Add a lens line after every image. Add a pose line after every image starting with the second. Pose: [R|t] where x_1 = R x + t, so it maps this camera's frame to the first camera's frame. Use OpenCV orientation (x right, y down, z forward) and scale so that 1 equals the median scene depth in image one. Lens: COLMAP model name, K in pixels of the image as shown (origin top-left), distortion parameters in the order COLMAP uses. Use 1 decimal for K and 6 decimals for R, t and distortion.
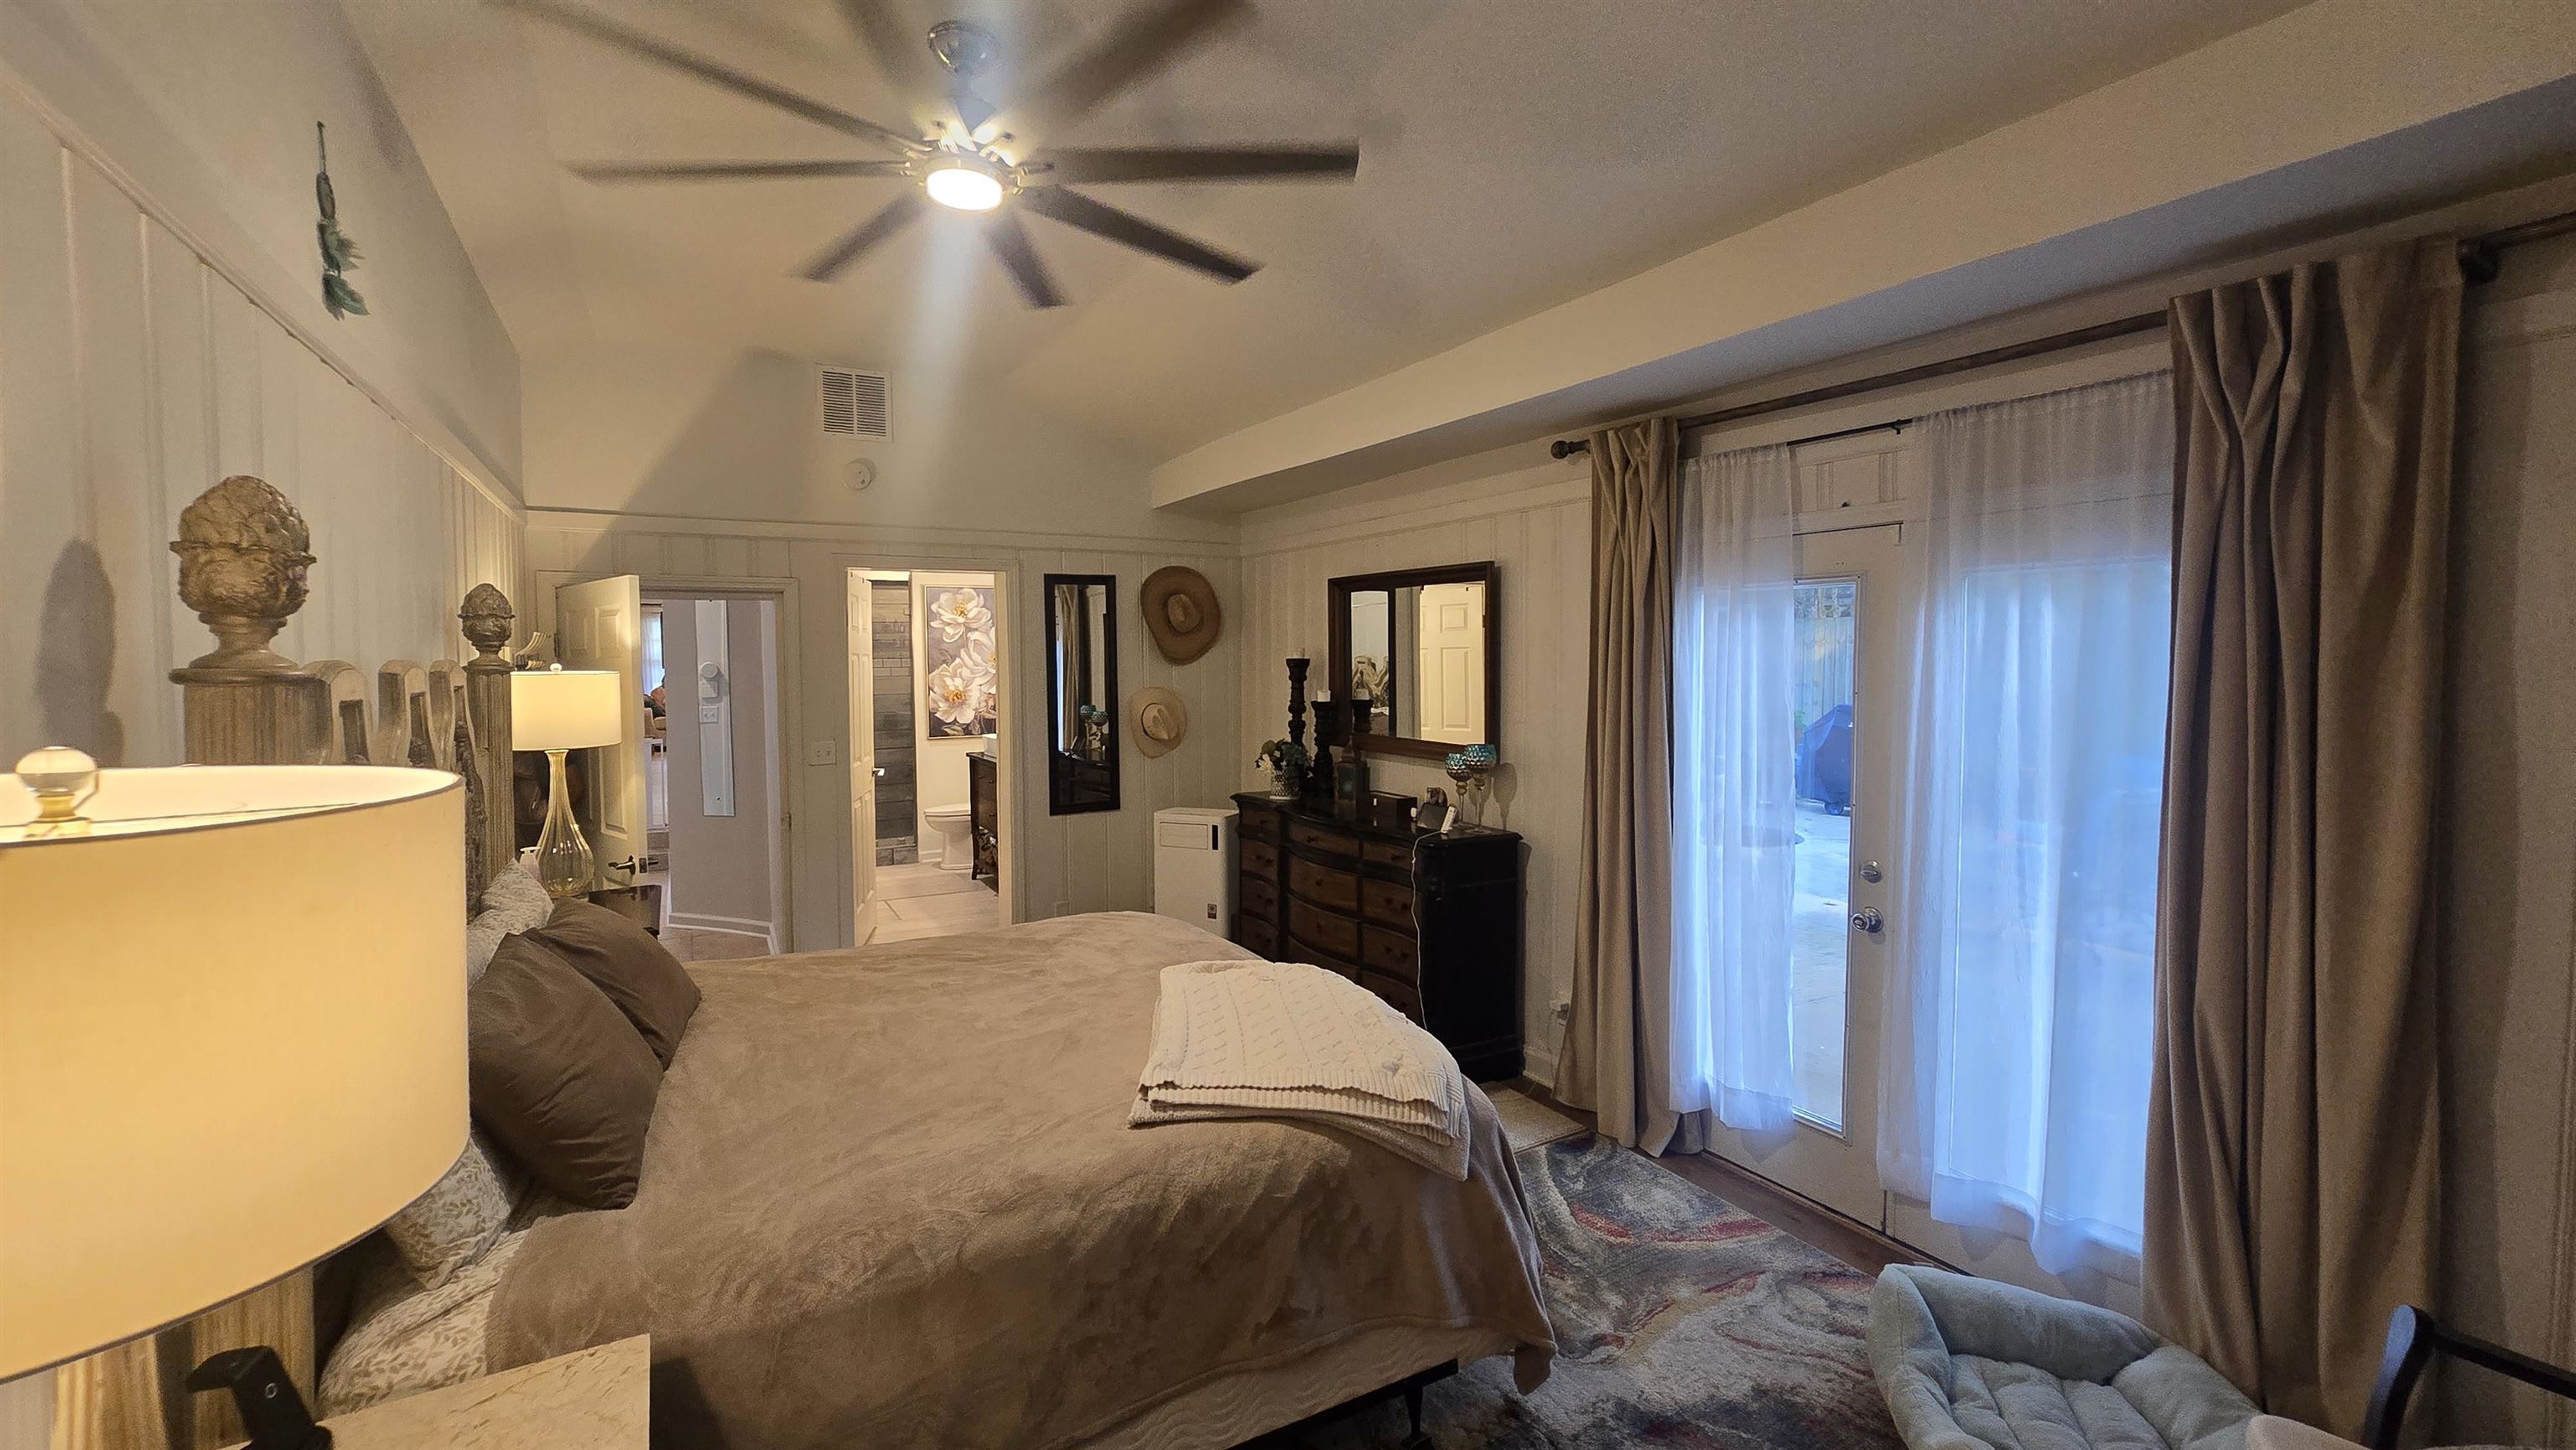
lens RADIAL K [[1108.0, 0, 1281.3], [0, 1108.0, 713.0], [0, 0, 1]] dist [-0.000588, -0.000010]
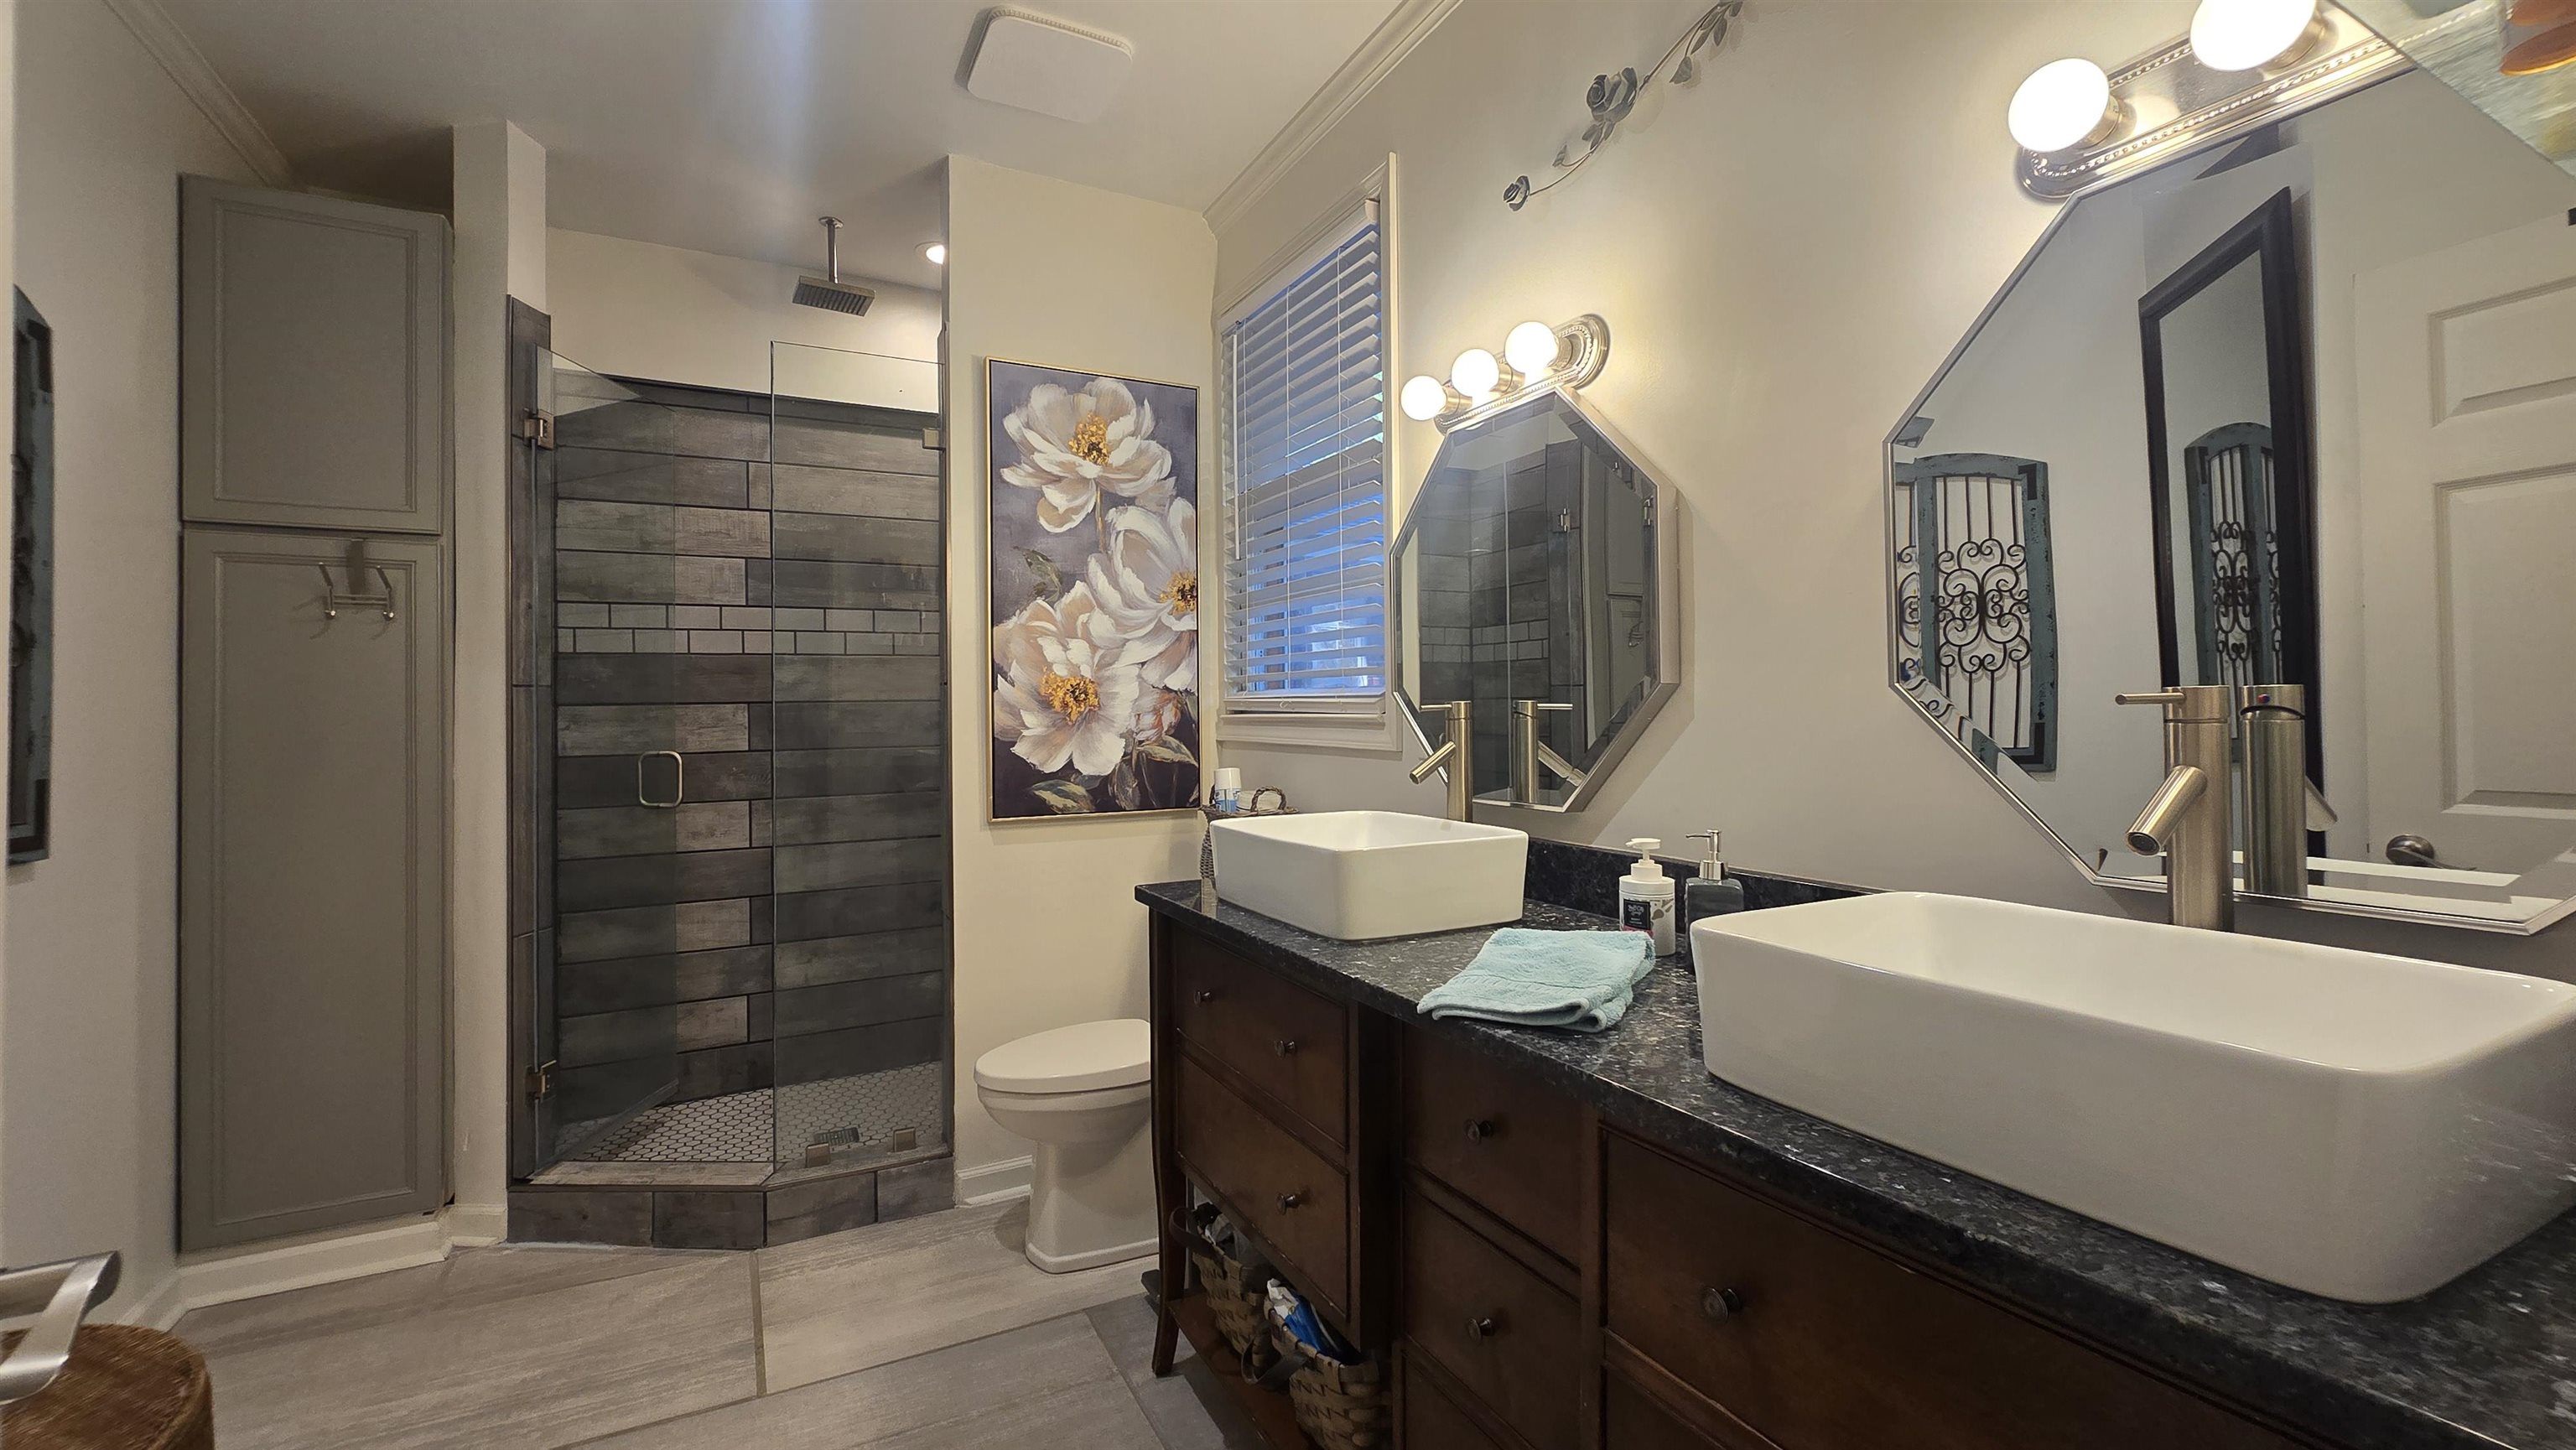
lens RADIAL K [[1108.0, 0, 1293.7], [0, 1108.0, 715.2], [0, 0, 1]] dist [-0.000588, -0.000010]
pose [[0.999907, -0.004586, -0.012843, -0.222024], [0.003869, 0.998464, -0.055270, 0.009922], [0.013077, 0.055215, 0.998389, 0.664660]]
